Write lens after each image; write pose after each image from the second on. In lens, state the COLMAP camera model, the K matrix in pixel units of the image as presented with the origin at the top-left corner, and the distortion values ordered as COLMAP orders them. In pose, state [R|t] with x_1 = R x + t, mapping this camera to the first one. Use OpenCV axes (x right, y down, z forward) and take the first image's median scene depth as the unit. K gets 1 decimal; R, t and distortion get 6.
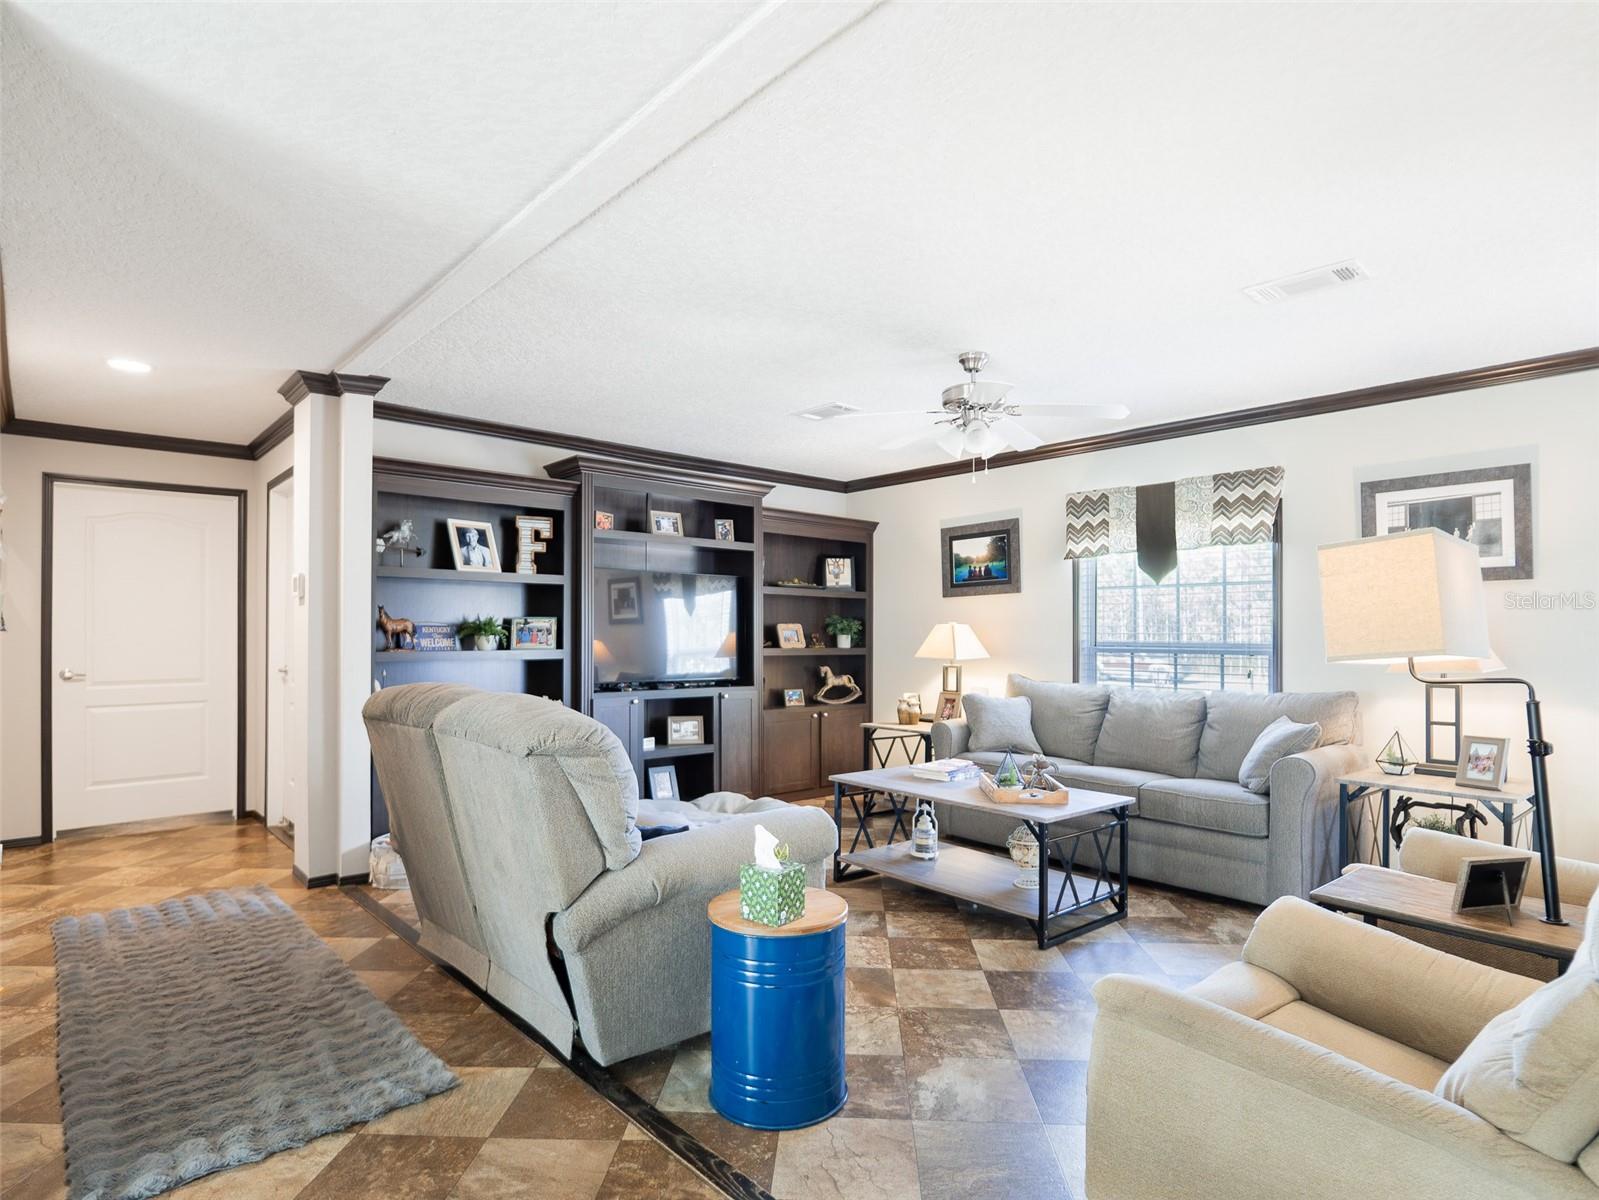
lens RADIAL K [[870.5, 0, 804.5], [0, 870.5, 608.4], [0, 0, 1]] dist [-0.011346, 0.000612]
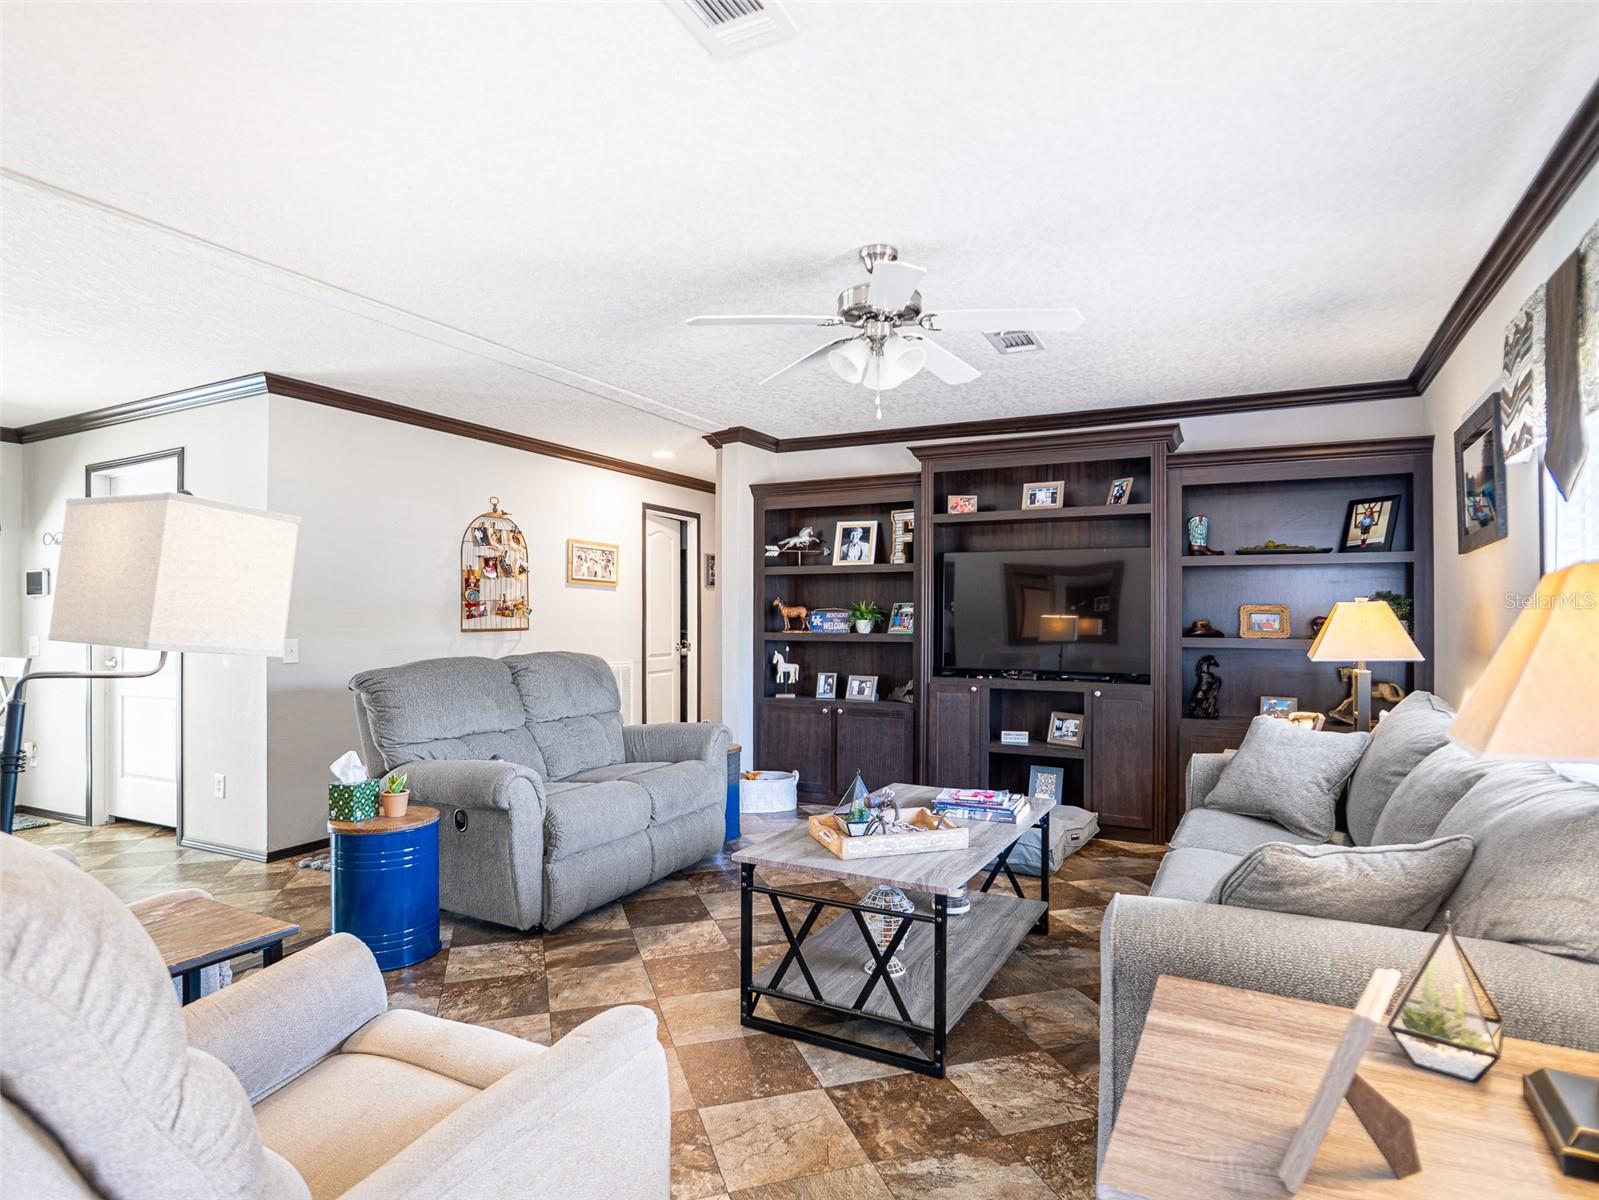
lens RADIAL K [[870.5, 0, 805.5], [0, 870.5, 608.9], [0, 0, 1]] dist [-0.011346, 0.000612]
pose [[0.363103, -0.011157, -0.931682, 0.678877], [0.025905, 0.999663, -0.001875, 0.016986], [0.931389, -0.023454, 0.363270, 0.518299]]
